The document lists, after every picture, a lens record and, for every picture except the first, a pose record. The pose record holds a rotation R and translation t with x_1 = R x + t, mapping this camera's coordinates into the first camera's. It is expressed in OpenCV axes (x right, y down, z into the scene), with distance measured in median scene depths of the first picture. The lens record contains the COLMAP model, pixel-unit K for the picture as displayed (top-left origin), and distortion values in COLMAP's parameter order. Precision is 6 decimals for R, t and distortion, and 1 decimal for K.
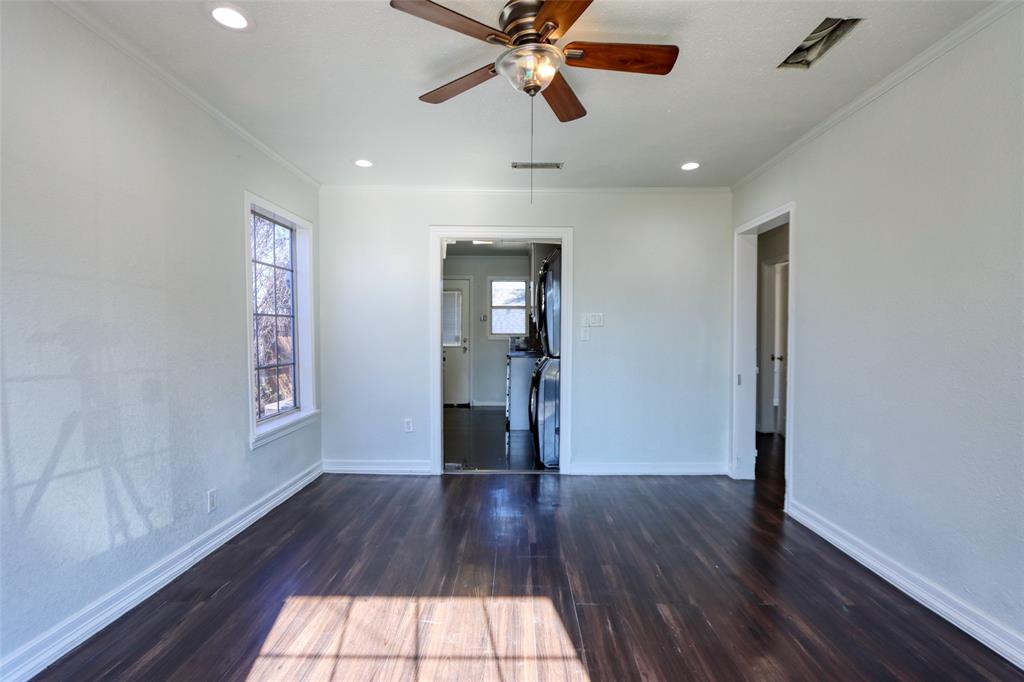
lens RADIAL K [[493.7, 0, 516.9], [0, 493.7, 340.0], [0, 0, 1]] dist [-0.018835, 0.001820]
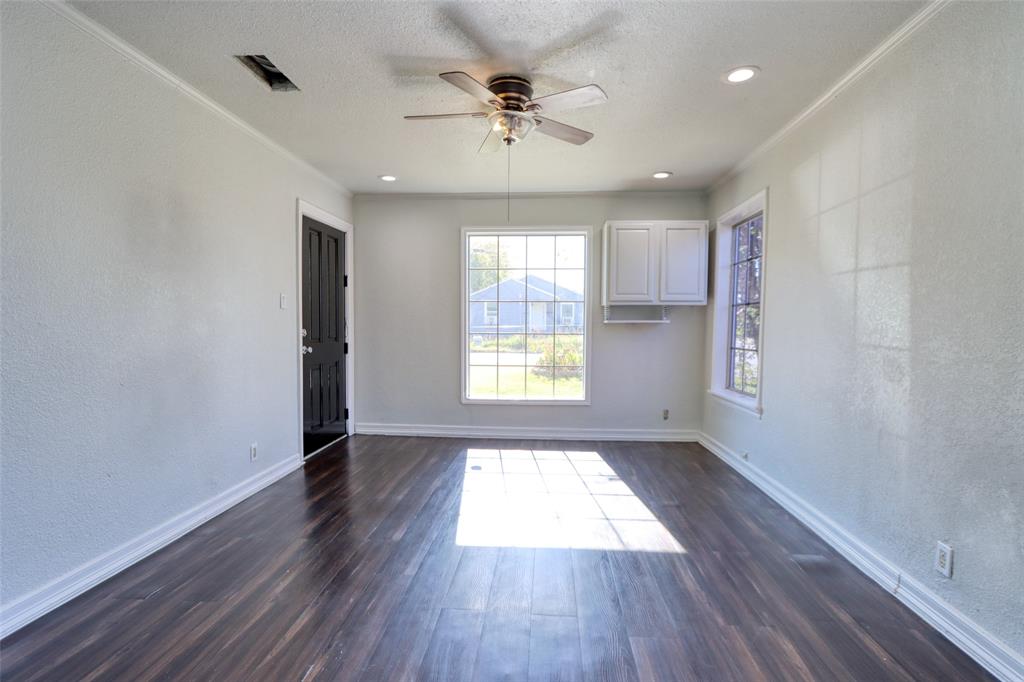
lens RADIAL K [[493.7, 0, 518.1], [0, 493.7, 339.7], [0, 0, 1]] dist [-0.018835, 0.001820]
pose [[-0.997927, -0.012612, 0.063110, -0.060261], [-0.009940, 0.999048, 0.042485, -0.006130], [-0.063586, 0.041770, -0.997102, 1.685076]]
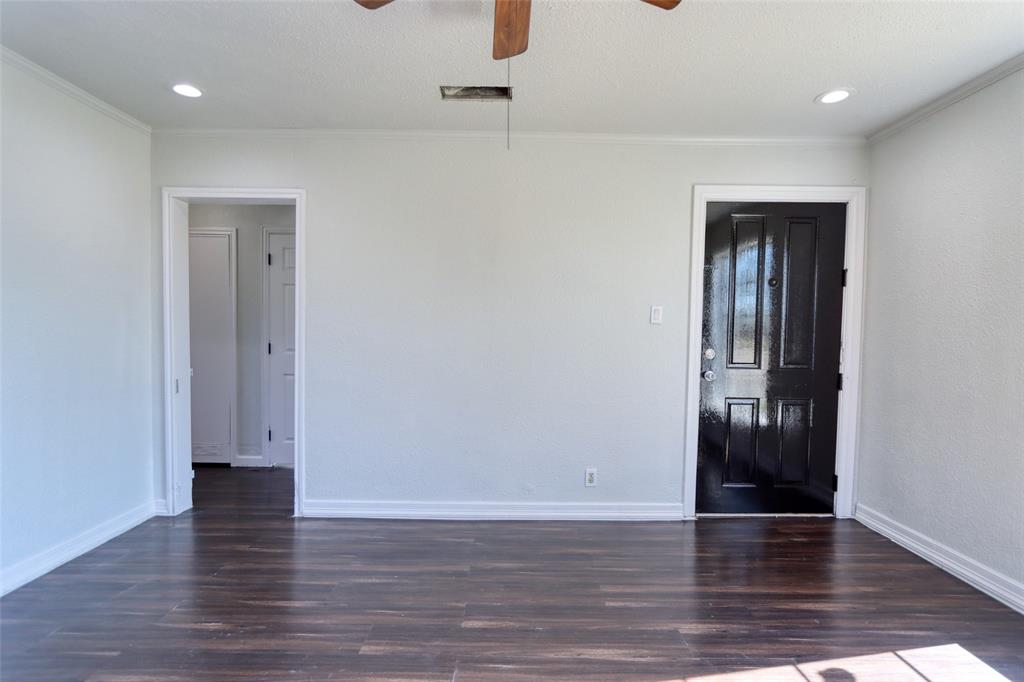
lens RADIAL K [[500.5, 0, 512.1], [0, 500.5, 344.7], [0, 0, 1]] dist [-0.012439, 0.000529]
pose [[-0.000281, -0.032353, 0.999476, -0.492336], [-0.001284, 0.999476, 0.032352, -0.016498], [-0.999999, -0.001274, -0.000322, 0.704300]]
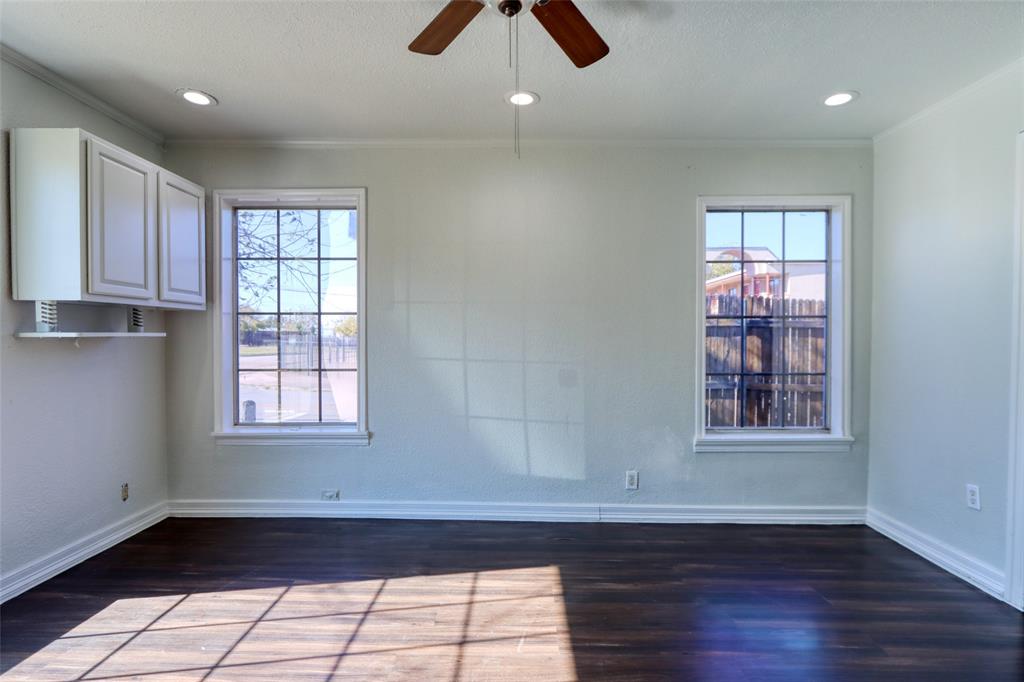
lens RADIAL K [[500.5, 0, 514.8], [0, 500.5, 344.5], [0, 0, 1]] dist [-0.012439, 0.000529]
pose [[-0.016680, 0.010676, -0.999804, 0.557087], [-0.015321, 0.999823, 0.010932, -0.003657], [0.999743, 0.015500, -0.016514, 0.724865]]
